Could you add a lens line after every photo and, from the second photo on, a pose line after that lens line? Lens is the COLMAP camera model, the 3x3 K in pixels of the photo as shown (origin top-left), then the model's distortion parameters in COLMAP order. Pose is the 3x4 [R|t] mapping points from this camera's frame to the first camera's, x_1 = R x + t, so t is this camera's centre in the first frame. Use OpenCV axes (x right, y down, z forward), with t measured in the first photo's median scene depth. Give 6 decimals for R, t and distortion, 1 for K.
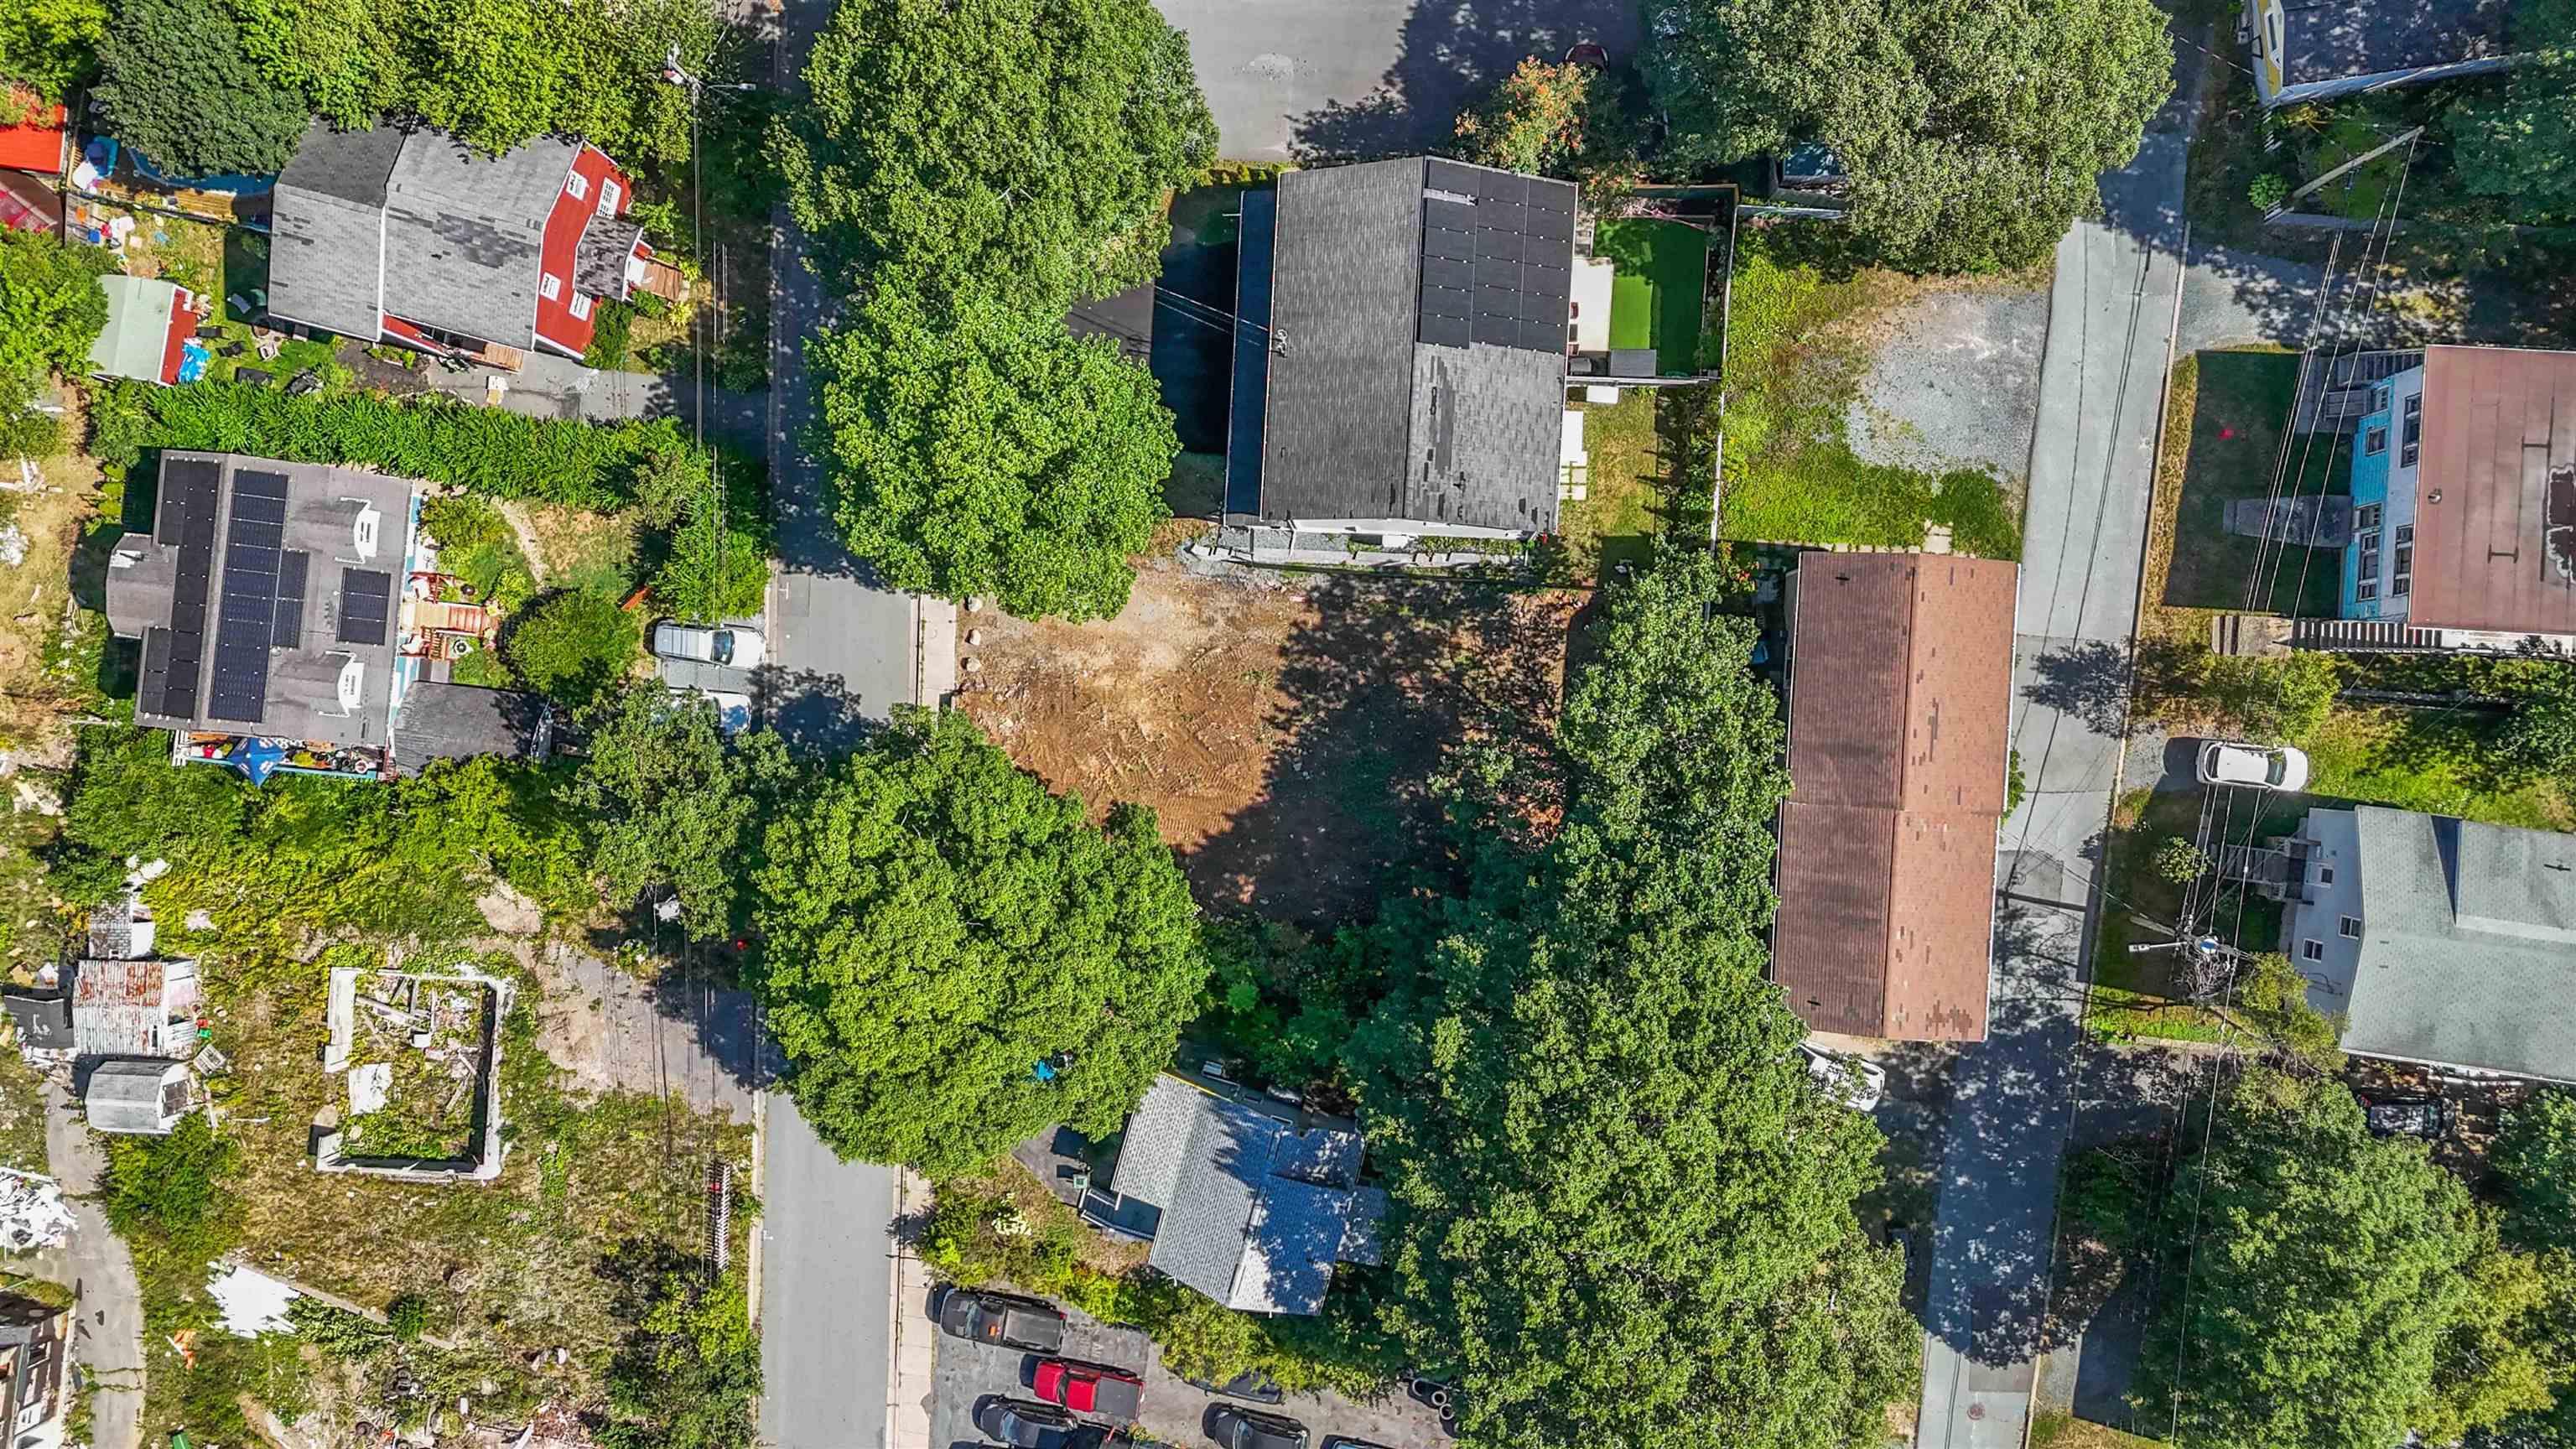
lens RADIAL K [[1881.2, 0, 1273.7], [0, 1881.2, 709.4], [0, 0, 1]] dist [0.070212, -0.050970]
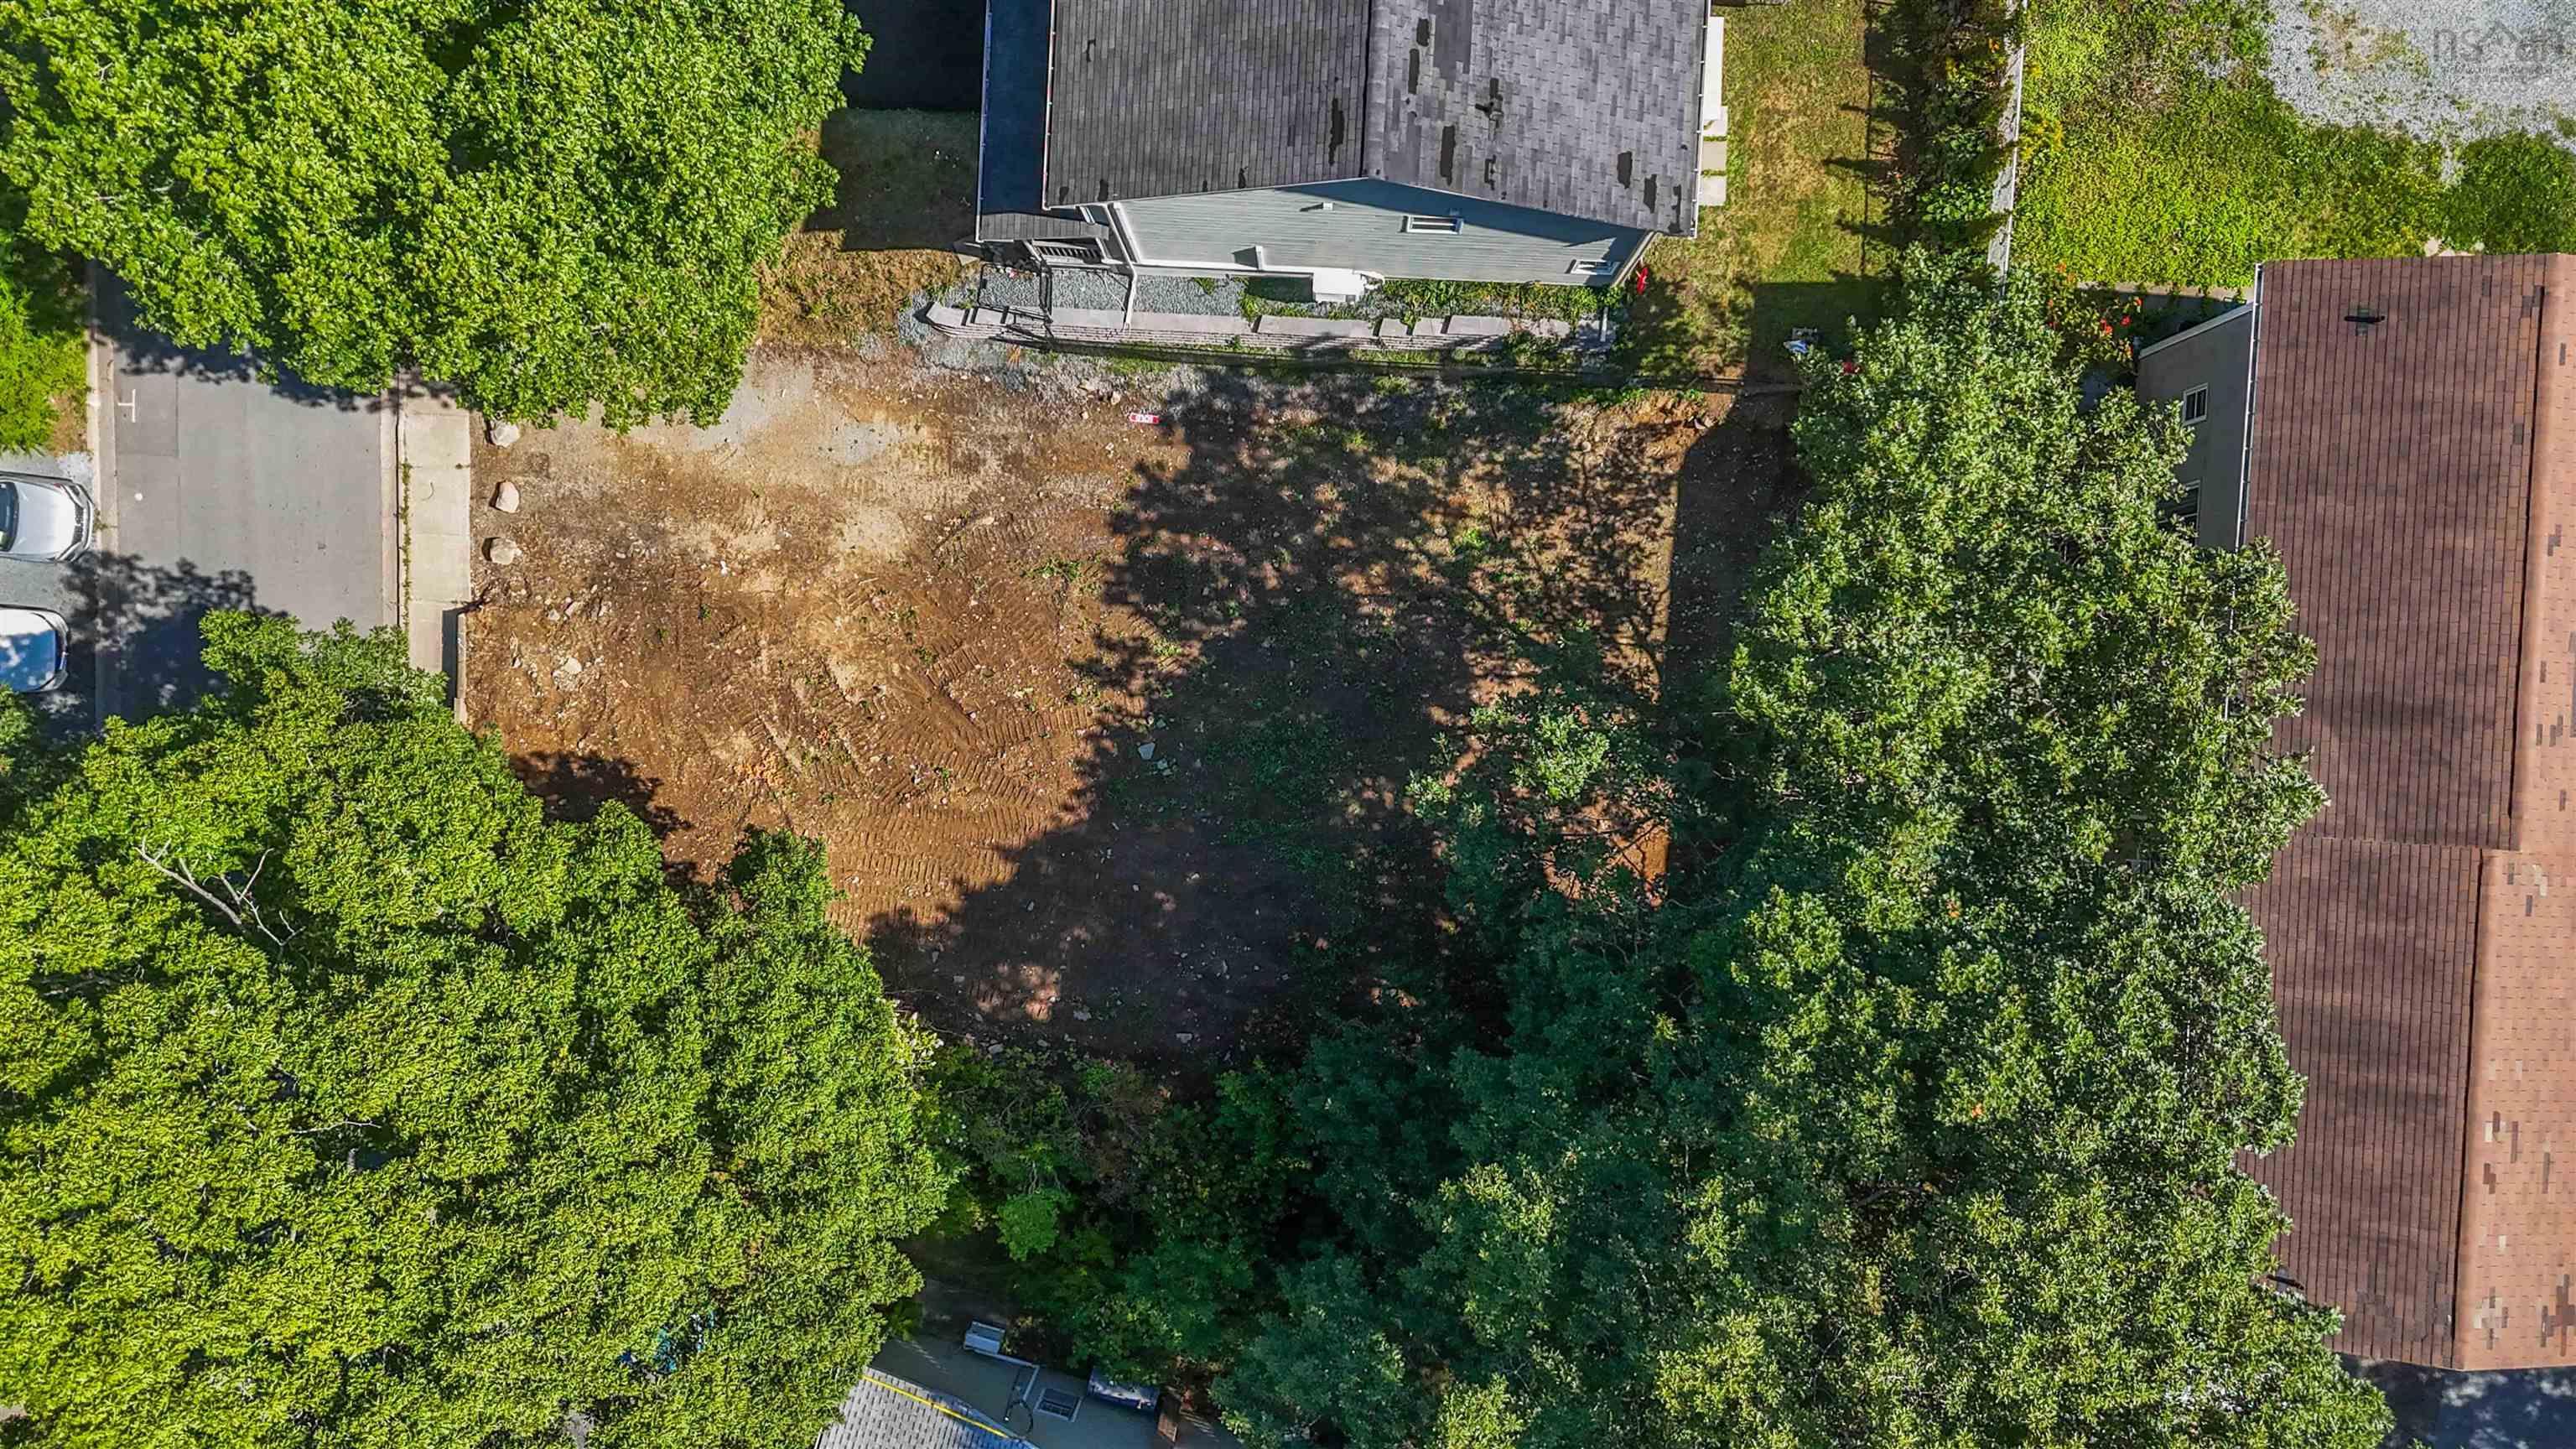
lens RADIAL K [[1881.2, 0, 1283.5], [0, 1881.2, 725.8], [0, 0, 1]] dist [0.070212, -0.050970]
pose [[0.999082, -0.003533, 0.042685, 0.029459], [0.002530, 0.999720, 0.023542, 0.012525], [-0.042757, -0.023412, 0.998811, 0.514567]]
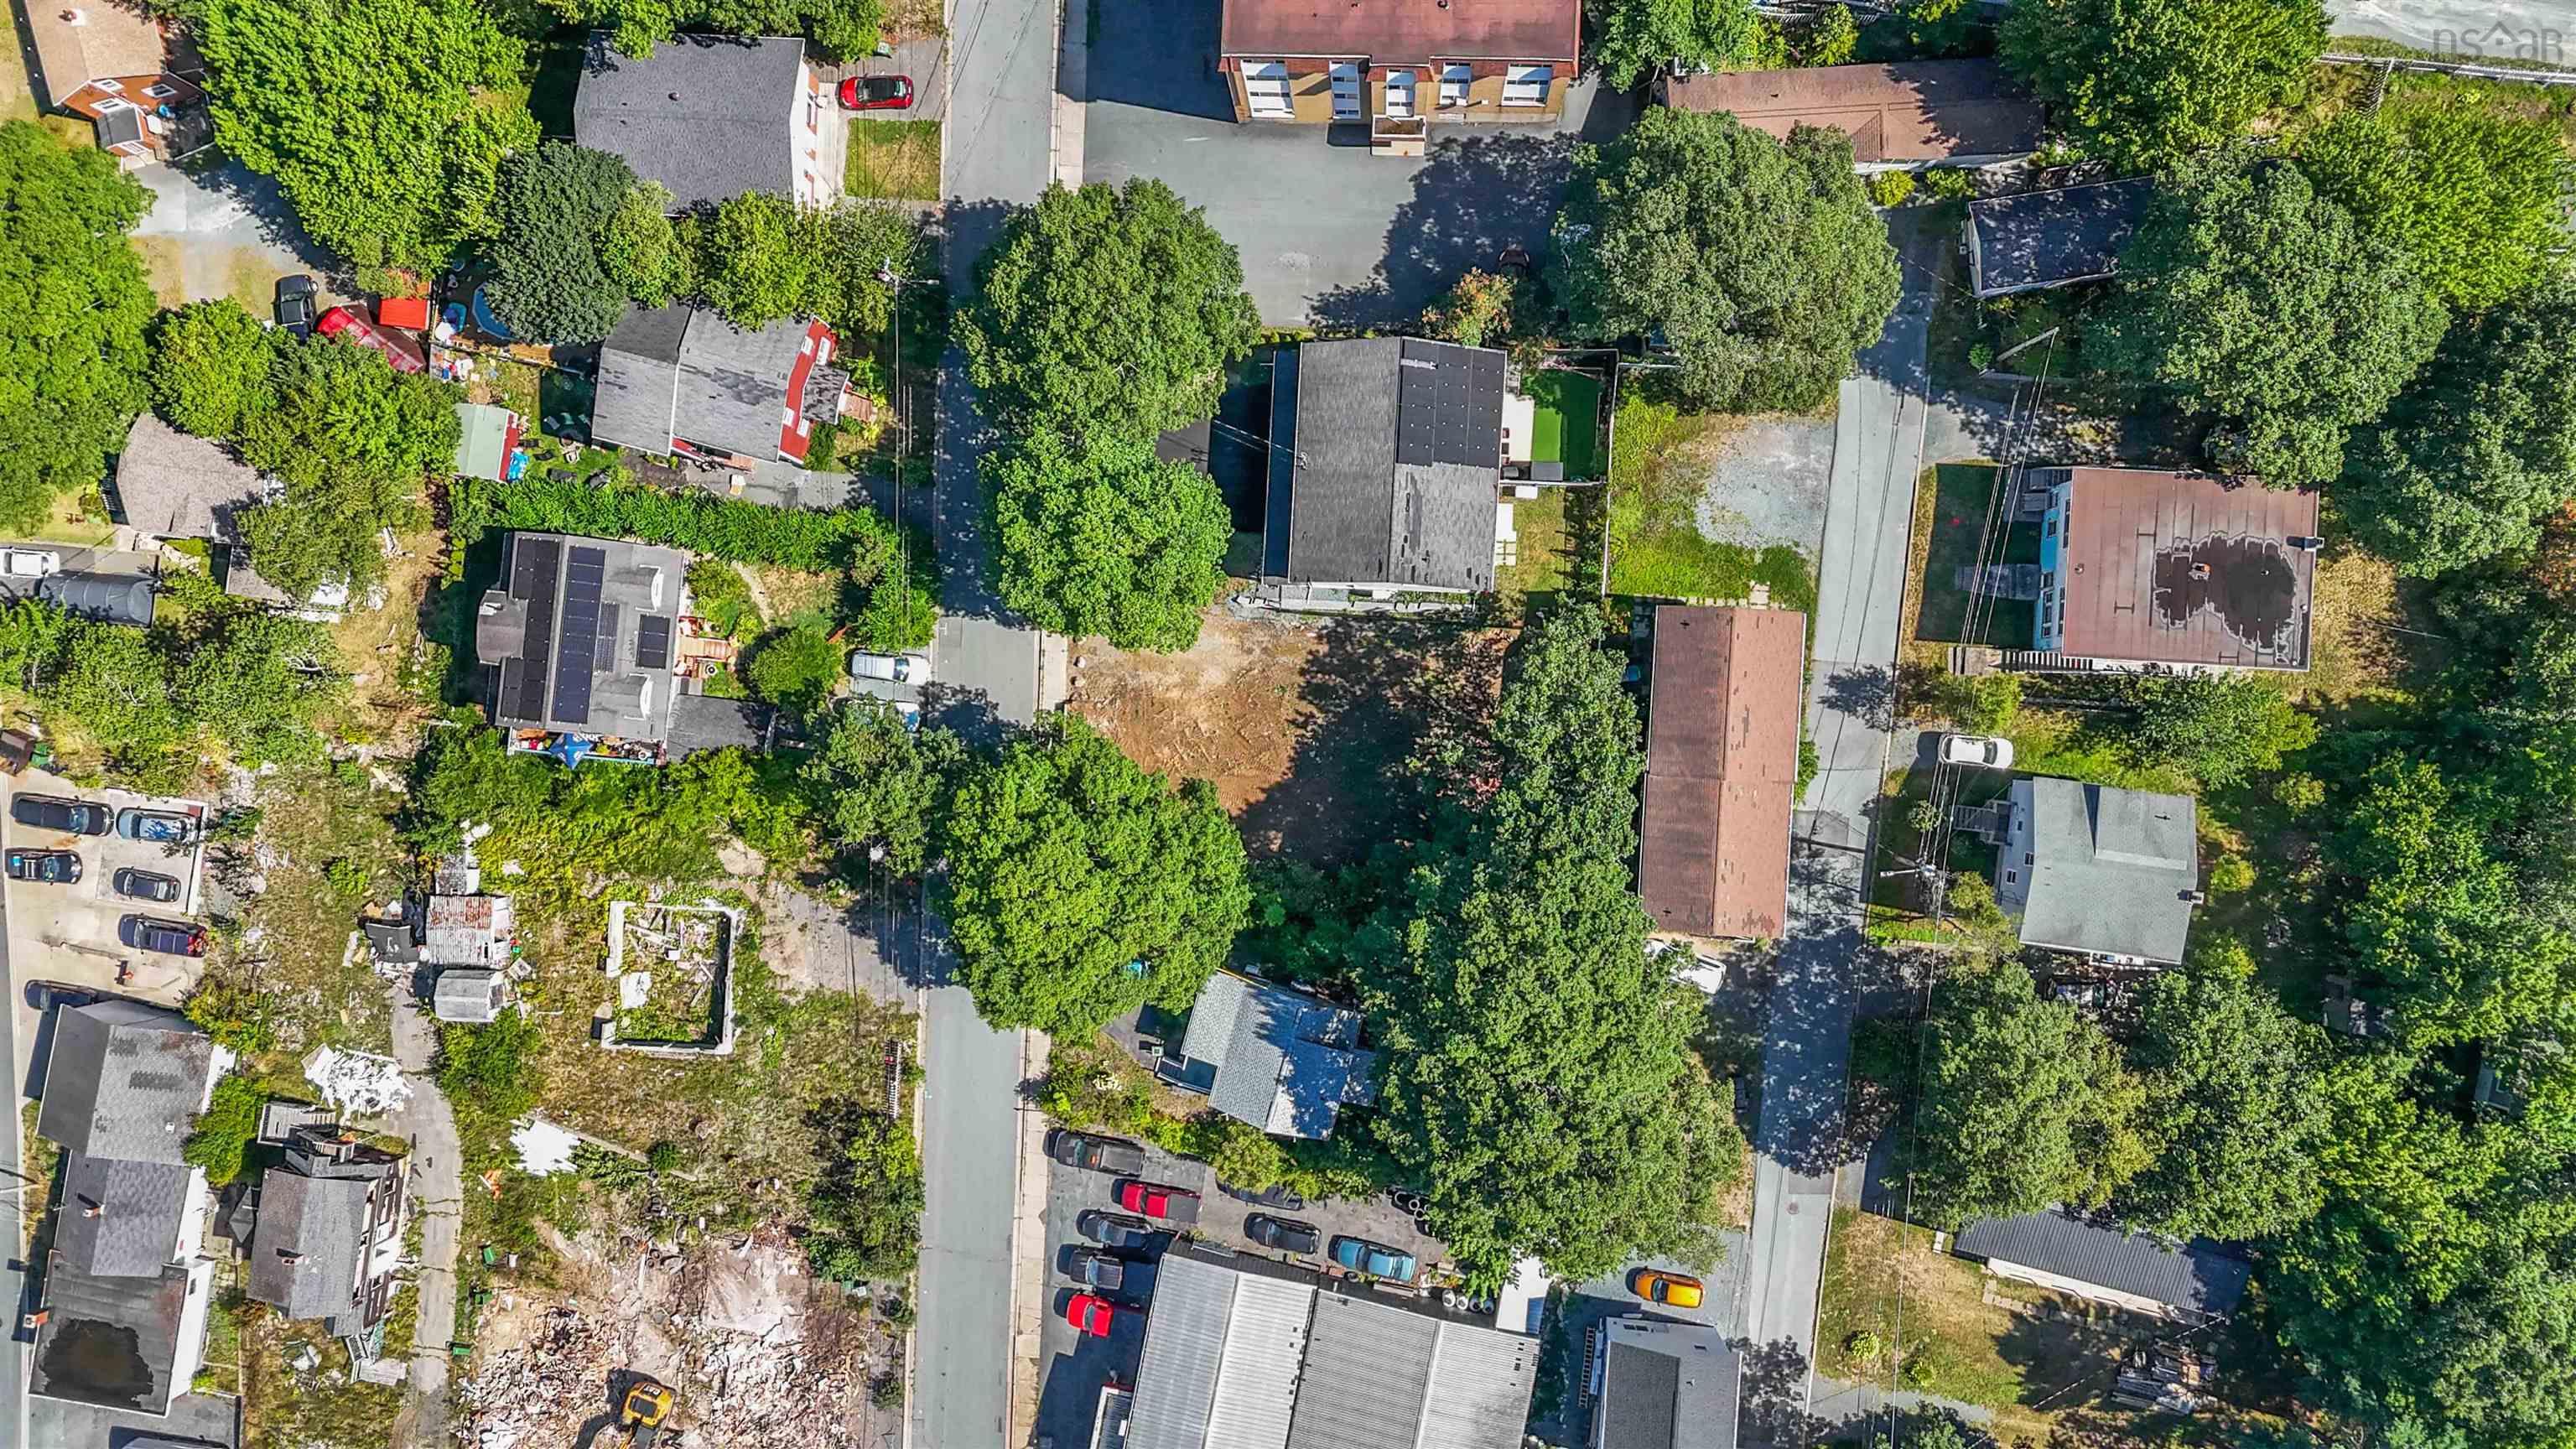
lens RADIAL K [[1881.2, 0, 1261.8], [0, 1881.2, 705.6], [0, 0, 1]] dist [0.070212, -0.050970]
pose [[0.999995, -0.001968, 0.002431, -0.030012], [0.001975, 0.999994, -0.002855, -0.001579], [-0.002425, 0.002860, 0.999993, -0.426013]]
